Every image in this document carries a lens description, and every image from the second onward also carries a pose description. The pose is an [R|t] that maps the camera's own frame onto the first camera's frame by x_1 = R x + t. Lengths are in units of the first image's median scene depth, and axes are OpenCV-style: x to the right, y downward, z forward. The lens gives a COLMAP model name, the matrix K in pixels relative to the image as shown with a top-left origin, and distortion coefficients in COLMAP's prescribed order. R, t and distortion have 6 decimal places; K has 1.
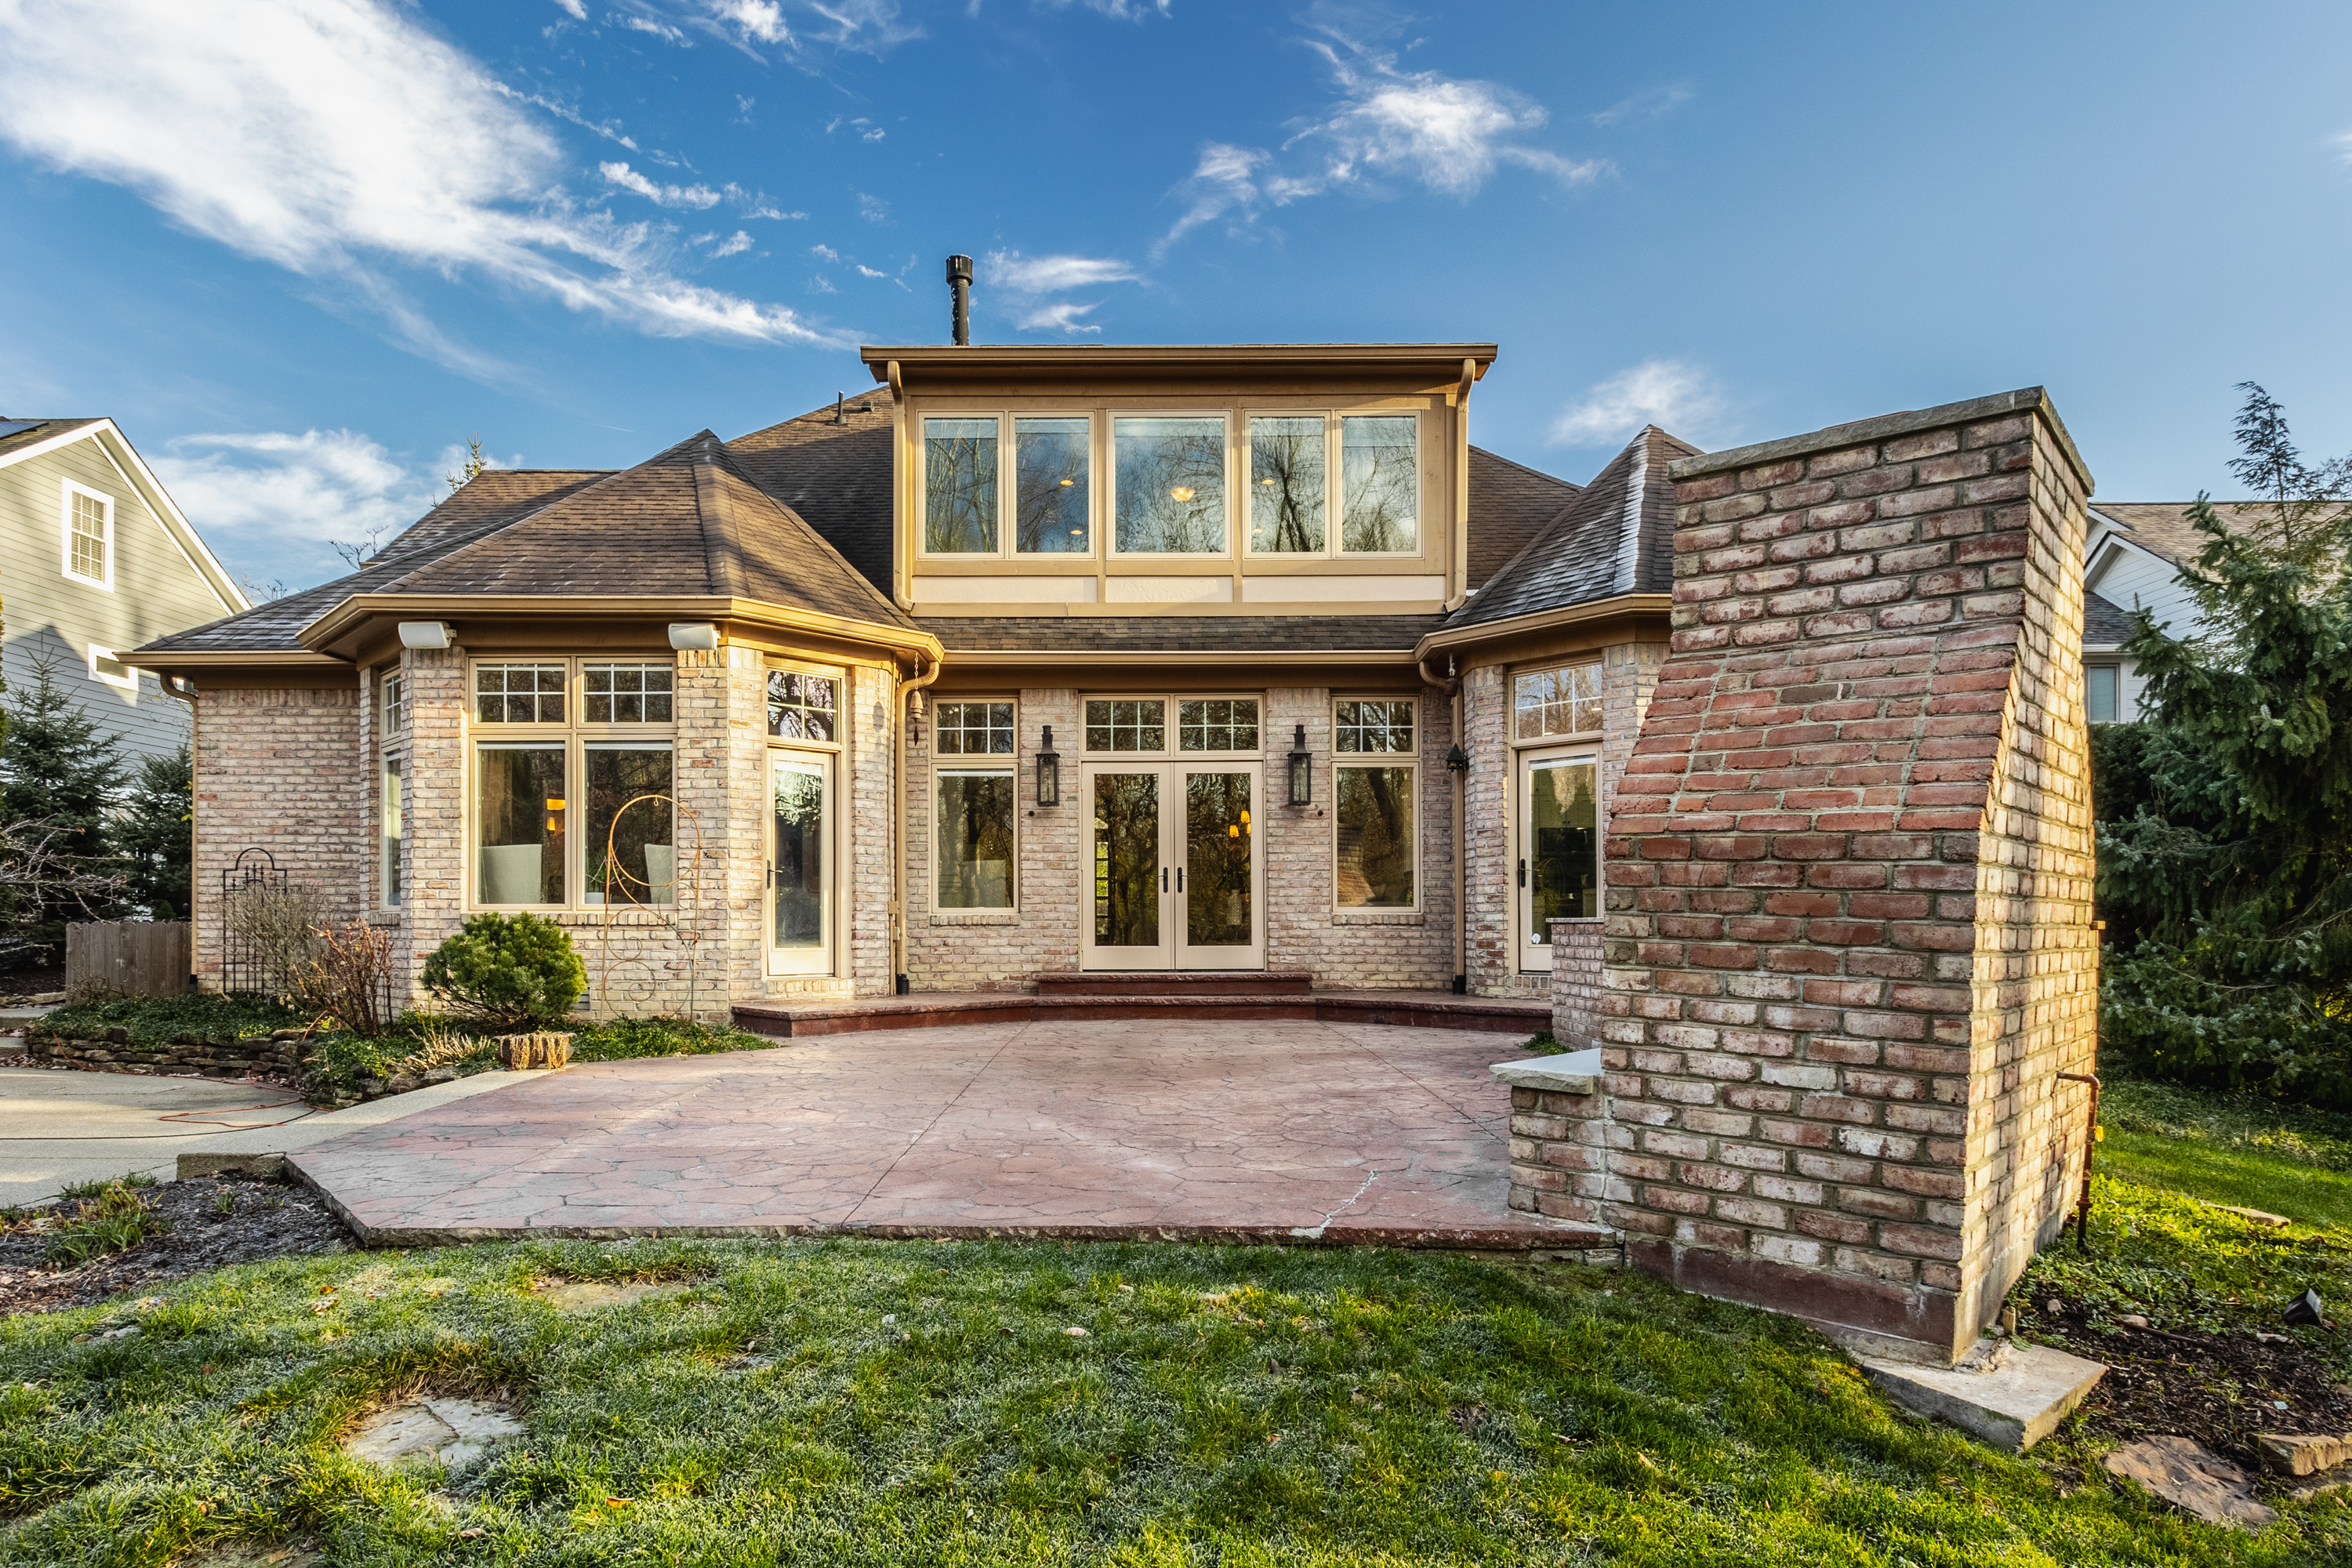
lens RADIAL K [[1175.0, 0, 1172.6], [0, 1175.0, 785.1], [0, 0, 1]] dist [0.000306, 0.000092]
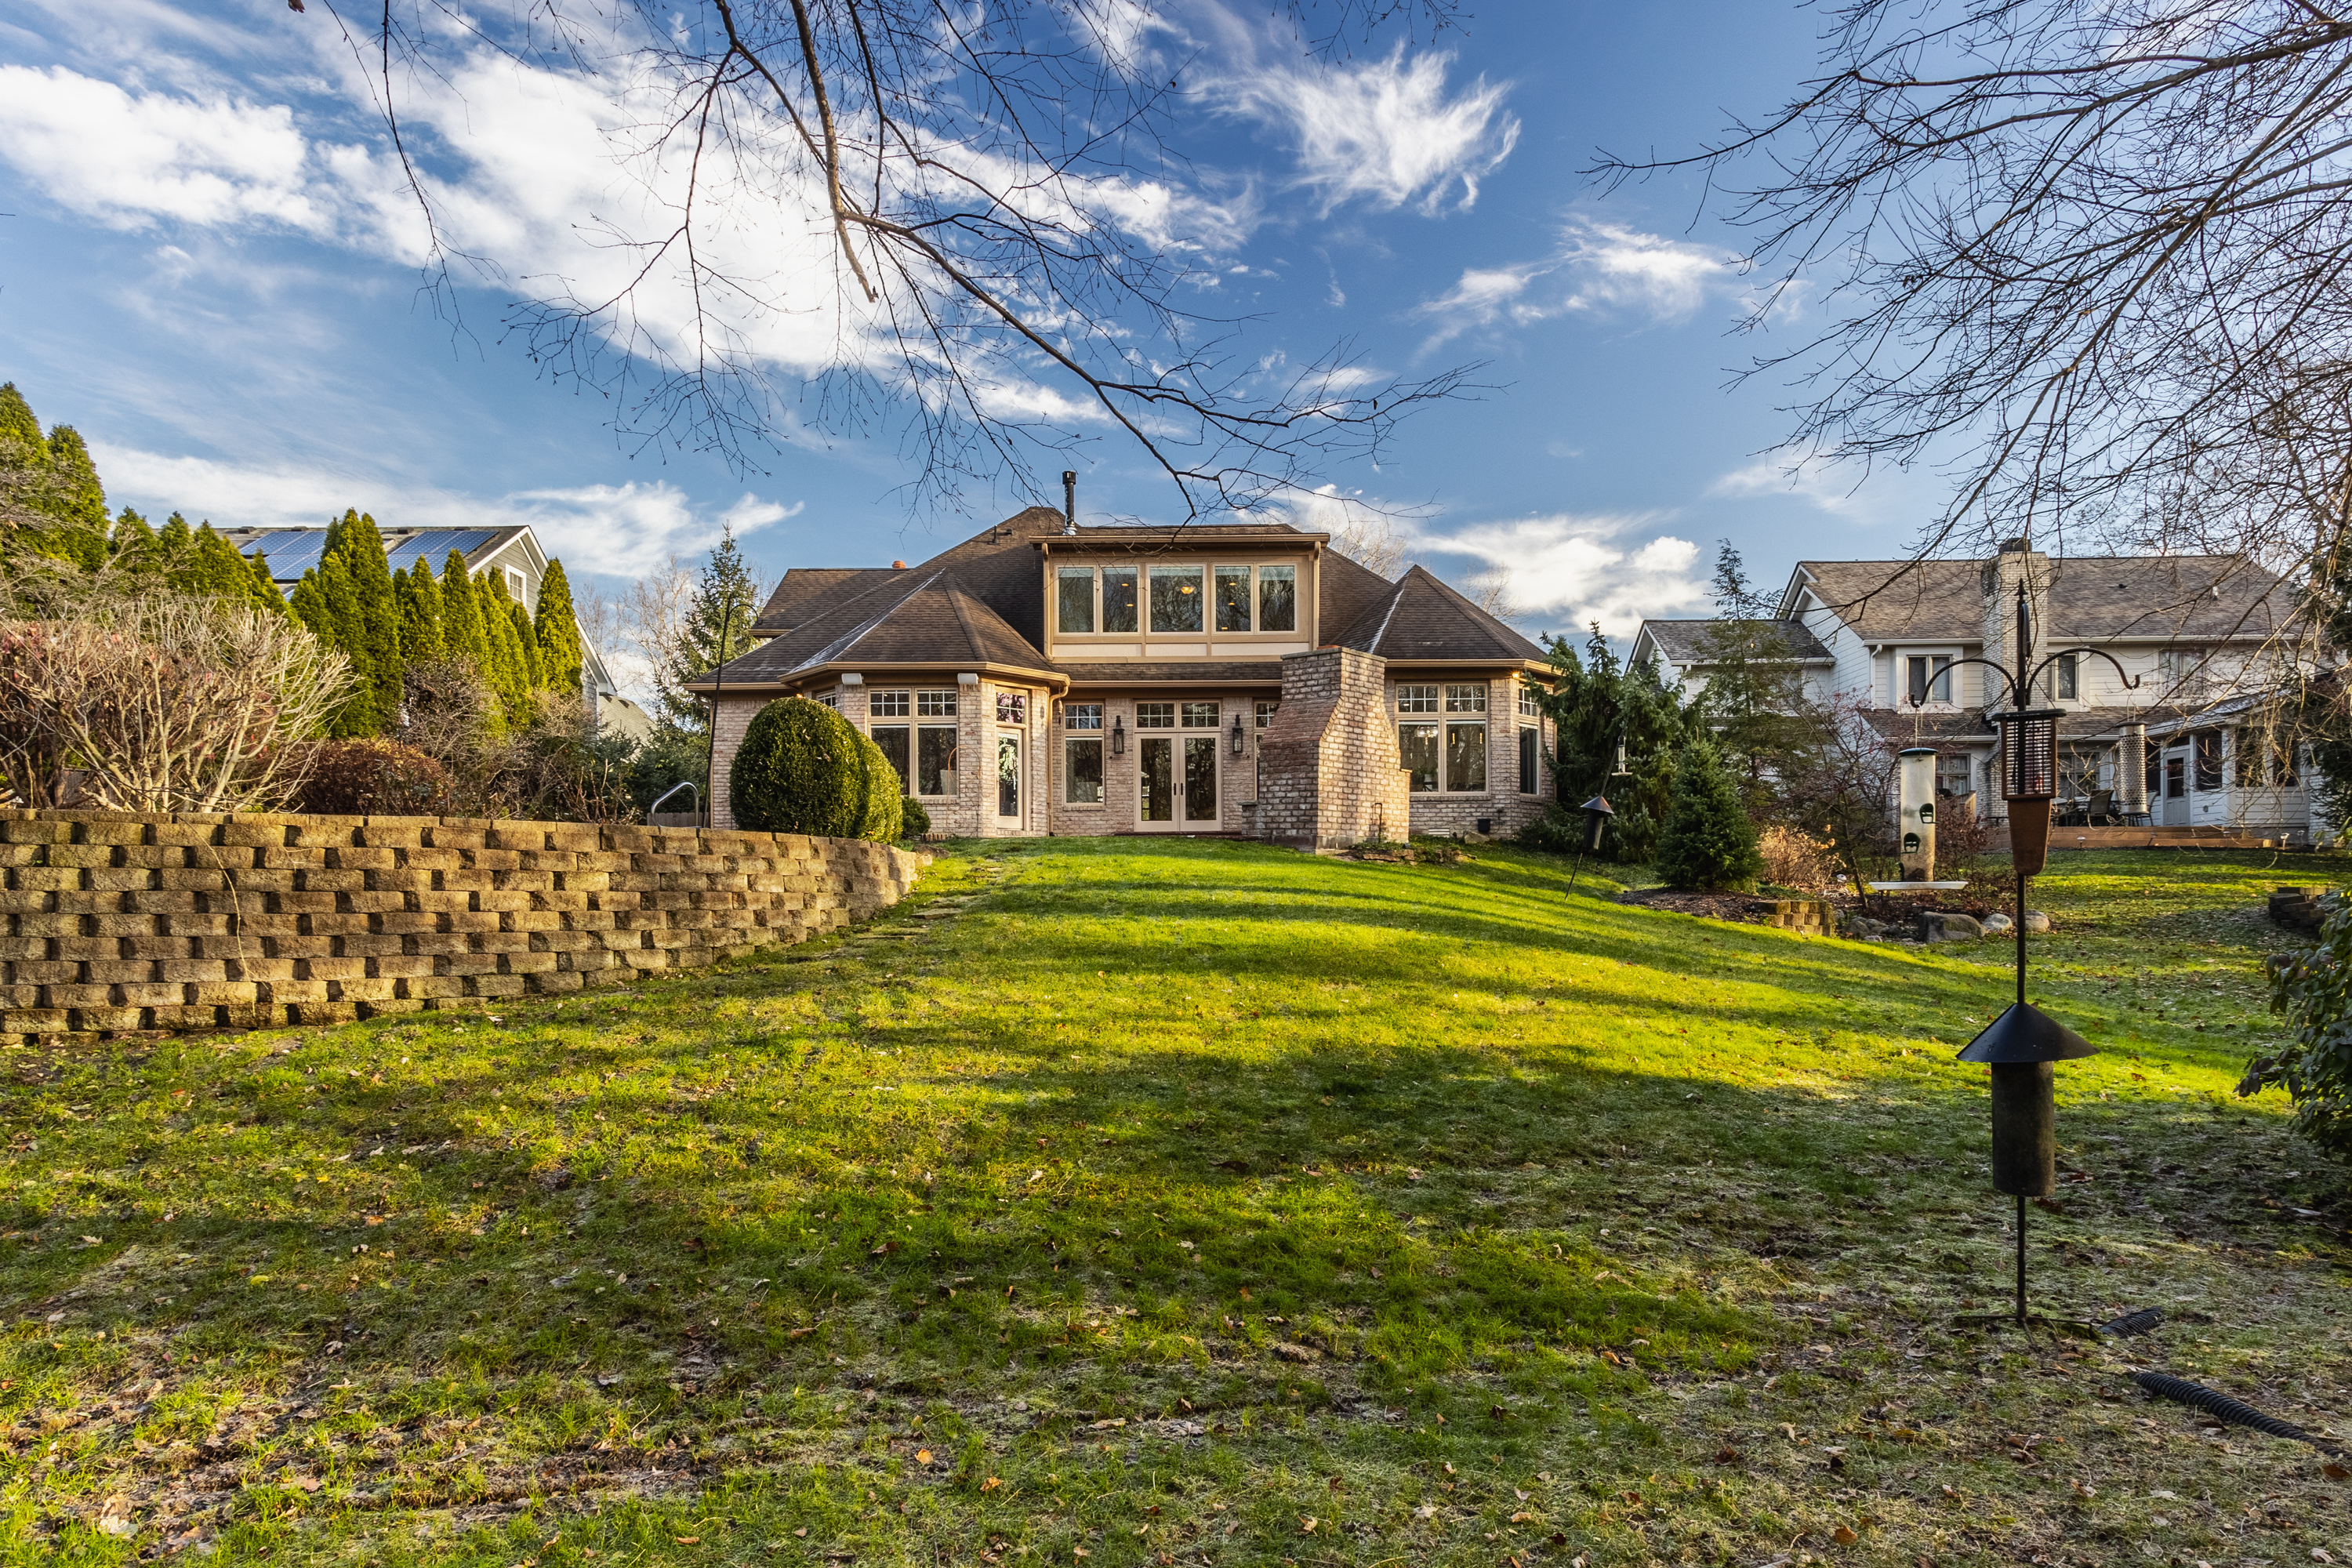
lens RADIAL K [[1175.0, 0, 1177.0], [0, 1175.0, 775.7], [0, 0, 1]] dist [0.000306, 0.000092]
pose [[0.999363, -0.004056, -0.035459, 0.072064], [0.004325, 0.999962, 0.007504, 0.041530], [0.035428, -0.007652, 0.999343, -1.104828]]
